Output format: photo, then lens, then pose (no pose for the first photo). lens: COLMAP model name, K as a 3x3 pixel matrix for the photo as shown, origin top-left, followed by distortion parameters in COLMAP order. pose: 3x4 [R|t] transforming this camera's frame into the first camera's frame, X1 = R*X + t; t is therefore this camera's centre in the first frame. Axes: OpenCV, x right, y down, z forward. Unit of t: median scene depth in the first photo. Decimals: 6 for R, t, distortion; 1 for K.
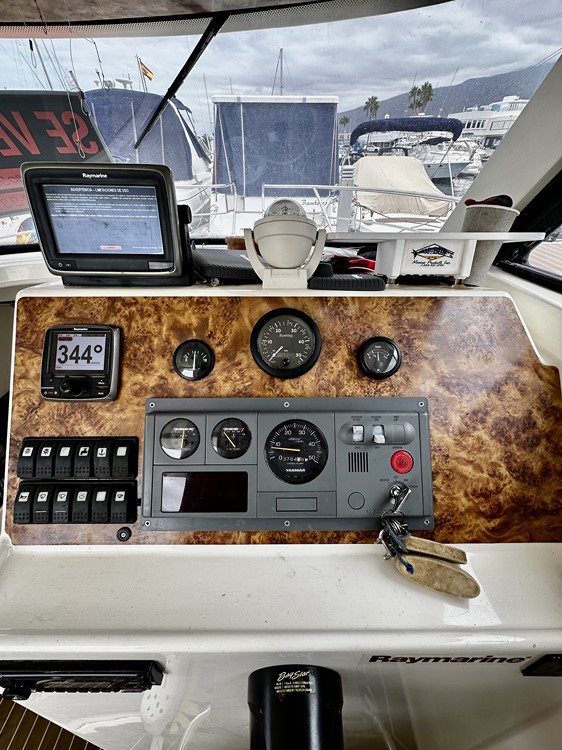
lens RADIAL K [[313.8, 0, 281.0], [0, 313.8, 375.0], [0, 0, 1]] dist [0.000037, -0.000056]
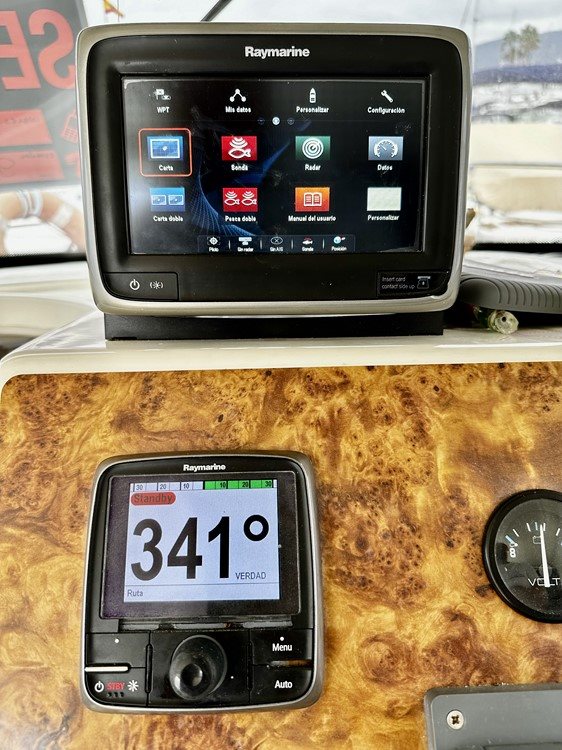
lens RADIAL K [[581.3, 0, 281.0], [0, 581.3, 375.0], [0, 0, 1]] dist [-0.001072, -0.058245]
pose [[0.999677, -0.021905, 0.012869, -0.549439], [0.024189, 0.975526, -0.218551, -0.103117], [-0.007767, 0.218792, 0.975741, 0.379611]]
